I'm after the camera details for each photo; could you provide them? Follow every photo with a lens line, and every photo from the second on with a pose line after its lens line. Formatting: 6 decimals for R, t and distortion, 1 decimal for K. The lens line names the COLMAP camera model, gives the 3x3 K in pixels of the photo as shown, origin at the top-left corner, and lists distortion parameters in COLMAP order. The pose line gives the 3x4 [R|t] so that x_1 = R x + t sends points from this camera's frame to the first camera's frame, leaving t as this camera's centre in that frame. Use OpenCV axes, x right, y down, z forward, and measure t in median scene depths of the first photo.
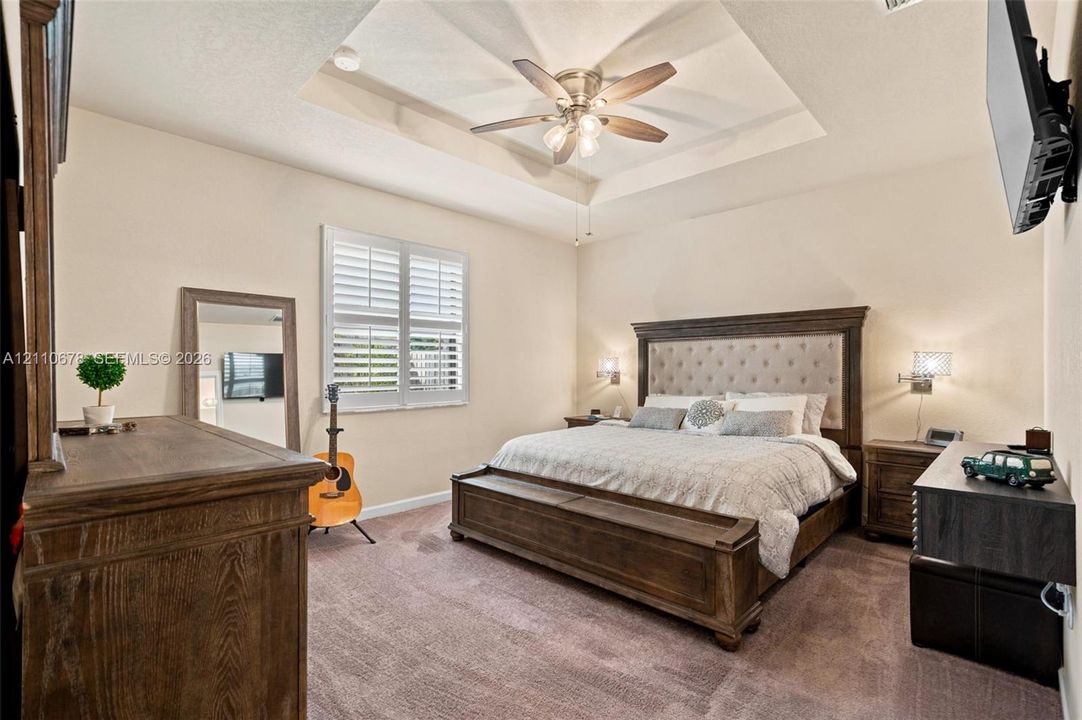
lens RADIAL K [[490.4, 0, 541.6], [0, 490.4, 370.1], [0, 0, 1]] dist [-0.003954, 0.000004]
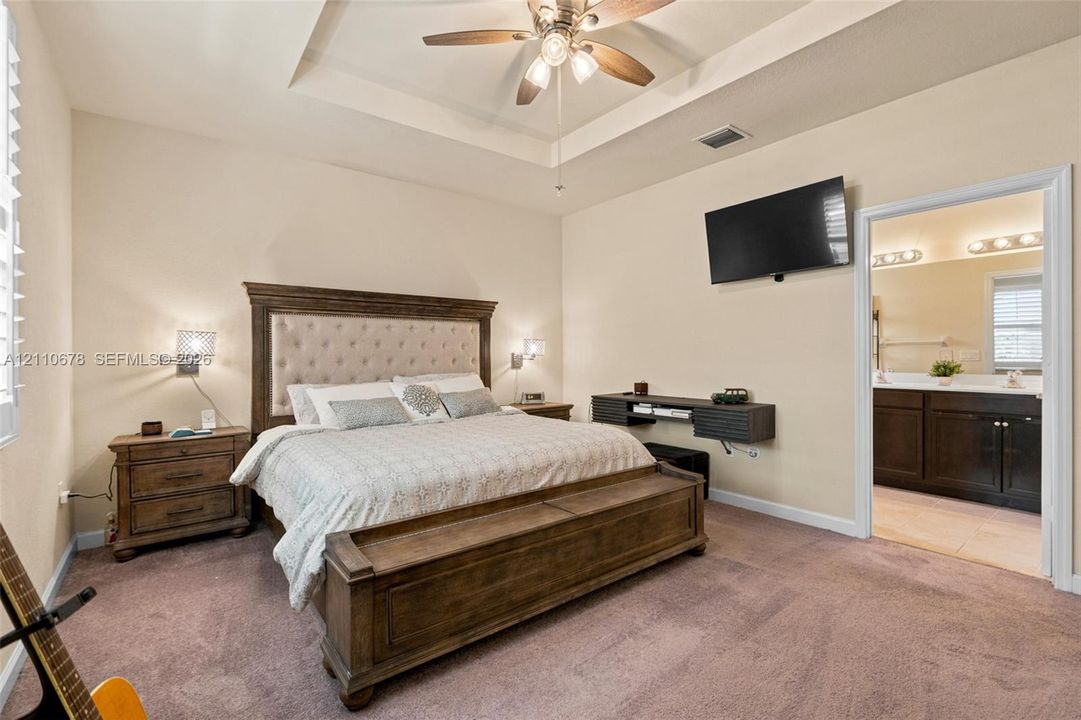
lens RADIAL K [[482.4, 0, 540.5], [0, 482.4, 360.0], [0, 0, 1]] dist [-0.002213, 0.000410]
pose [[0.134156, -0.010784, 0.990902, -0.628012], [0.004503, 0.999937, 0.010272, 0.009310], [-0.990950, 0.003084, 0.134196, 0.790184]]
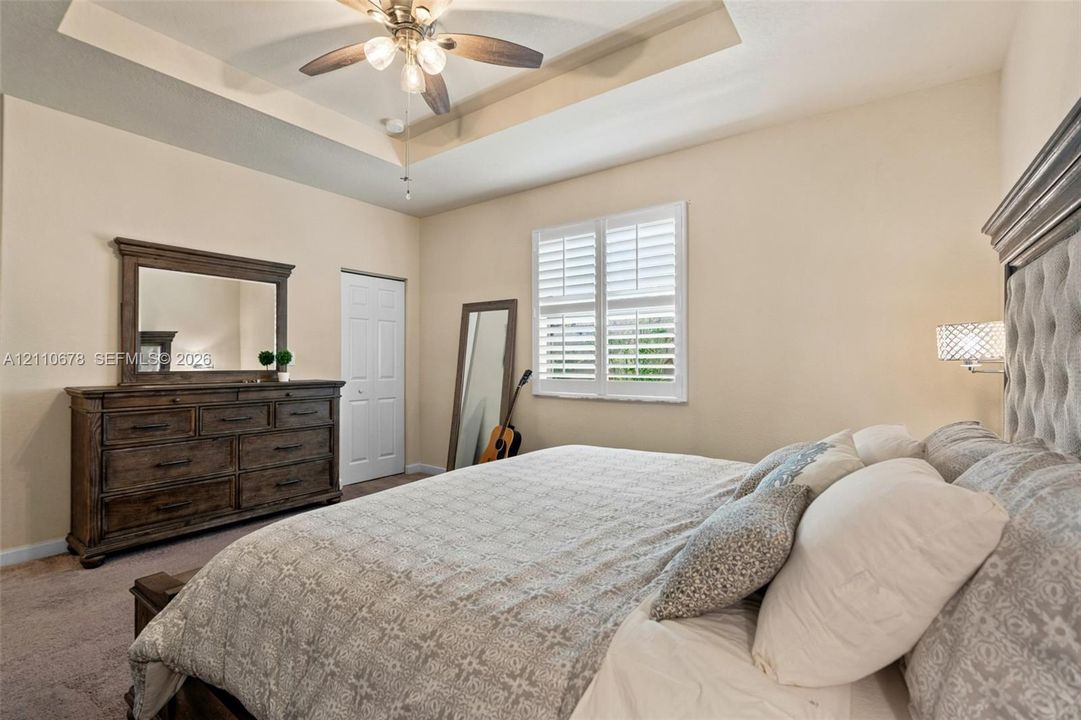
lens RADIAL K [[482.4, 0, 540.5], [0, 482.4, 360.0], [0, 0, 1]] dist [-0.002213, 0.000410]
pose [[0.148812, 0.000109, -0.988865, 0.768902], [-0.000331, 1.000000, 0.000061, 0.006803], [0.988865, 0.000318, 0.148812, 0.959287]]
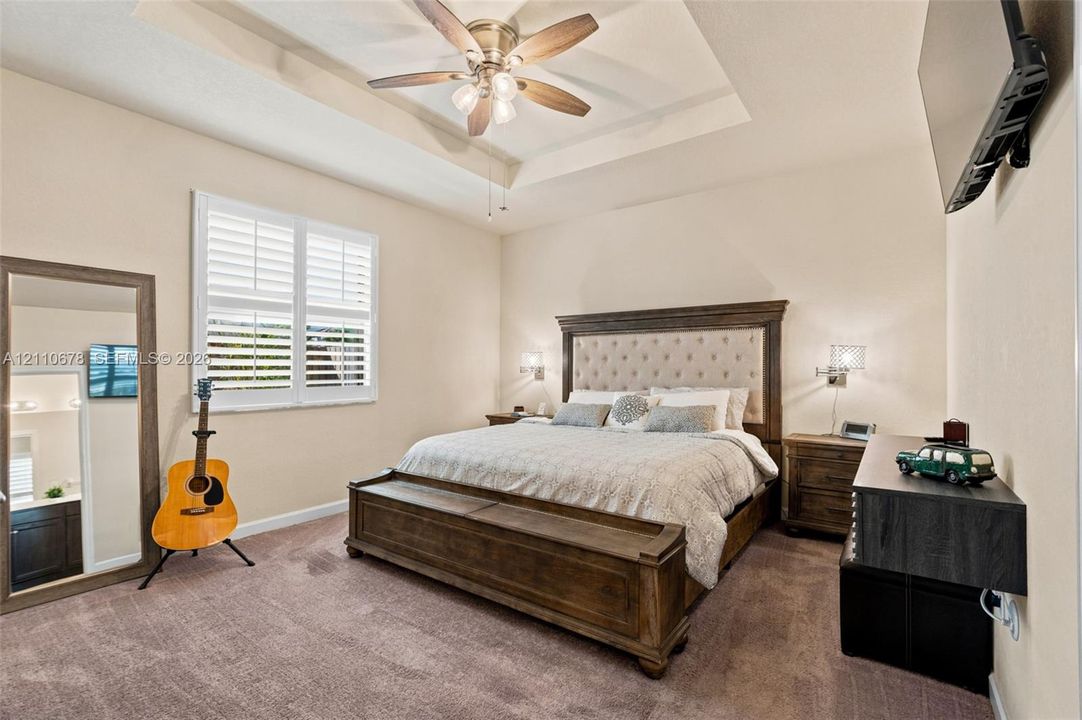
lens RADIAL K [[481.8, 0, 541.5], [0, 481.8, 367.3], [0, 0, 1]] dist [-0.003450, -0.000319]
pose [[0.990454, 0.002561, 0.137821, 0.039506], [-0.002103, 0.999992, -0.003468, 0.012503], [-0.137829, 0.003145, 0.990451, 0.108313]]
